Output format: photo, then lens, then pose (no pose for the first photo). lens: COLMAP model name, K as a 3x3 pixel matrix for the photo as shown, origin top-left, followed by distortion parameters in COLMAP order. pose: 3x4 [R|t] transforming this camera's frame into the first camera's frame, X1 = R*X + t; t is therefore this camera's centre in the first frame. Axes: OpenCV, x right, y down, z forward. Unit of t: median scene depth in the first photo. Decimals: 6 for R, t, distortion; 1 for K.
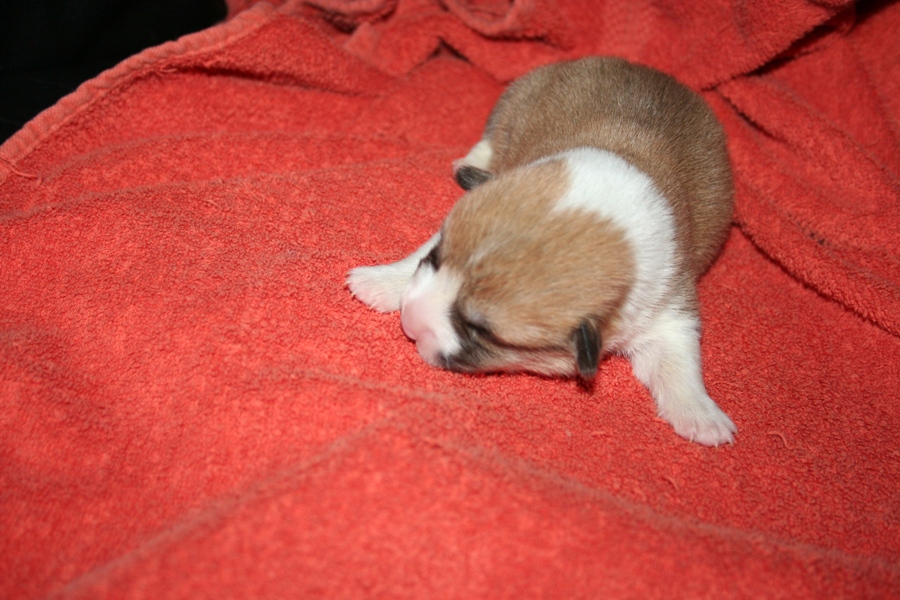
lens RADIAL K [[1294.5, 0, 472.6], [0, 1294.5, 298.0], [0, 0, 1]] dist [-0.020519, -0.008712]
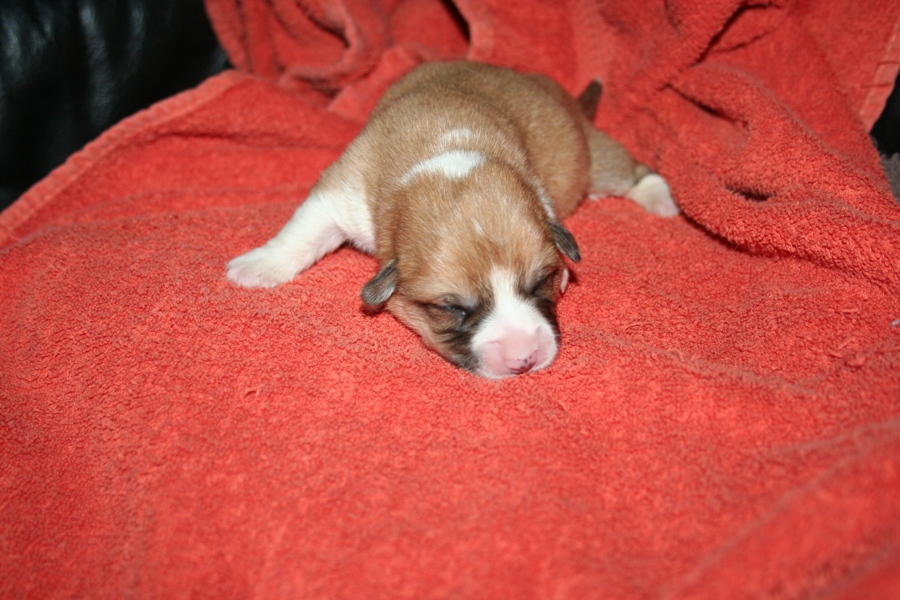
lens RADIAL K [[1294.5, 0, 472.6], [0, 1294.5, 298.0], [0, 0, 1]] dist [-0.020519, -0.008712]
pose [[0.973587, -0.135157, -0.184014, 0.218245], [0.107030, 0.982090, -0.155061, 0.158315], [0.201675, 0.131270, 0.970616, -0.007027]]
